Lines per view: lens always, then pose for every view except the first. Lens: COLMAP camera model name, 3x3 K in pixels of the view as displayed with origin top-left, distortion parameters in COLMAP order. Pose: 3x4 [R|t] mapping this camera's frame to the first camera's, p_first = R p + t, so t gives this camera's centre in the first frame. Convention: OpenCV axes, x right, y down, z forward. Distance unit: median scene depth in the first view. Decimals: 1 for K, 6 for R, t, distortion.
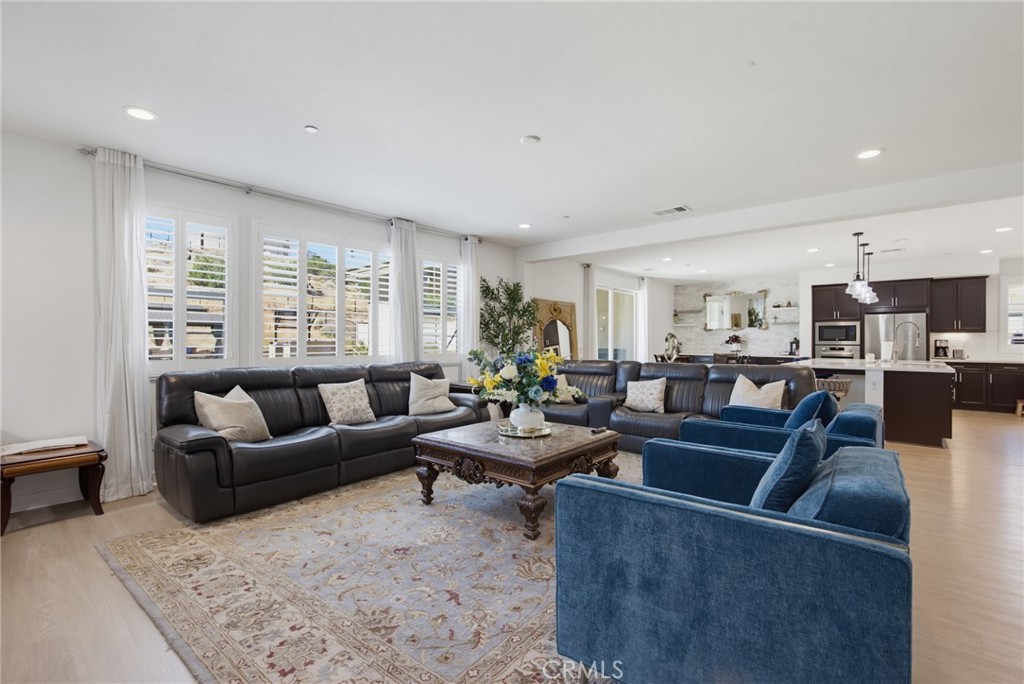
lens RADIAL K [[465.7, 0, 515.6], [0, 465.7, 341.2], [0, 0, 1]] dist [0.002185, 0.000522]
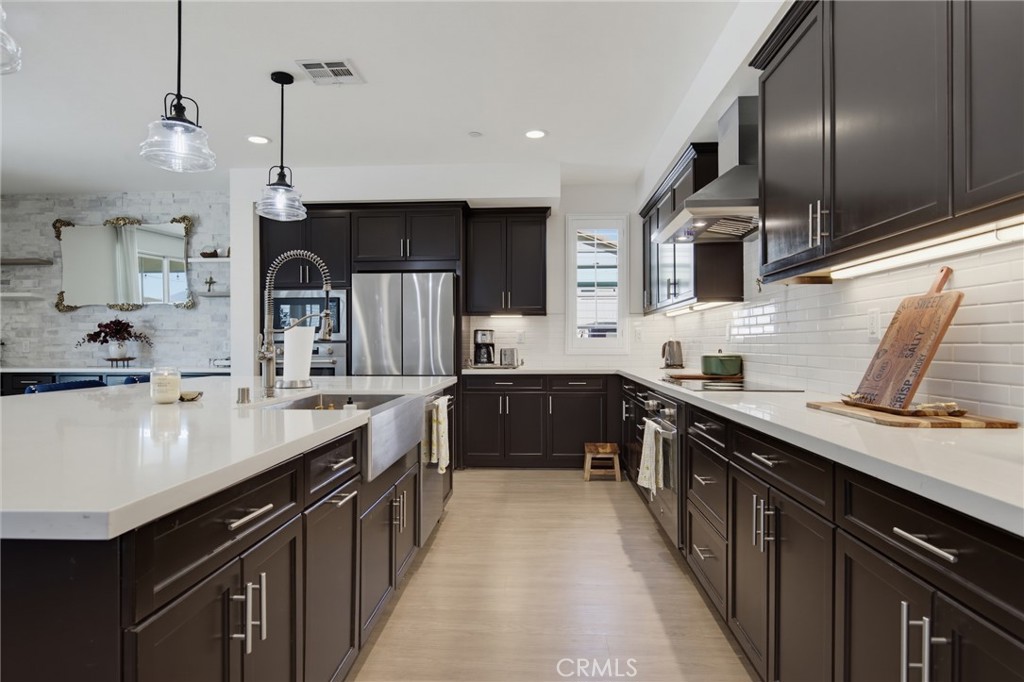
lens RADIAL K [[581.9, 0, 512.0], [0, 581.9, 341.0], [0, 0, 1]] dist [0.000723, -0.000105]
pose [[0.792760, -0.002500, 0.609529, 0.547778], [0.005474, 0.999980, -0.003019, 0.010991], [-0.609509, 0.005730, 0.792758, 0.478096]]
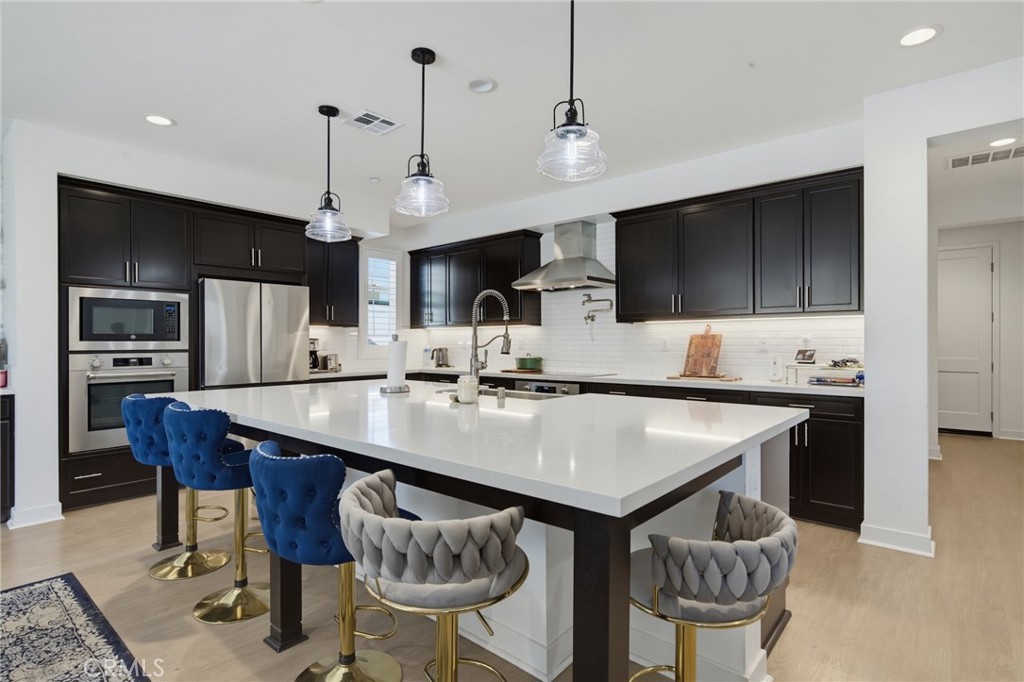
lens RADIAL K [[517.9, 0, 525.0], [0, 517.9, 346.6], [0, 0, 1]] dist [-0.002180, 0.000586]
pose [[-0.013130, -0.011528, 0.999847, 0.286570], [0.001938, 0.999931, 0.011555, 0.000041], [-0.999912, 0.002089, -0.013107, 0.741512]]
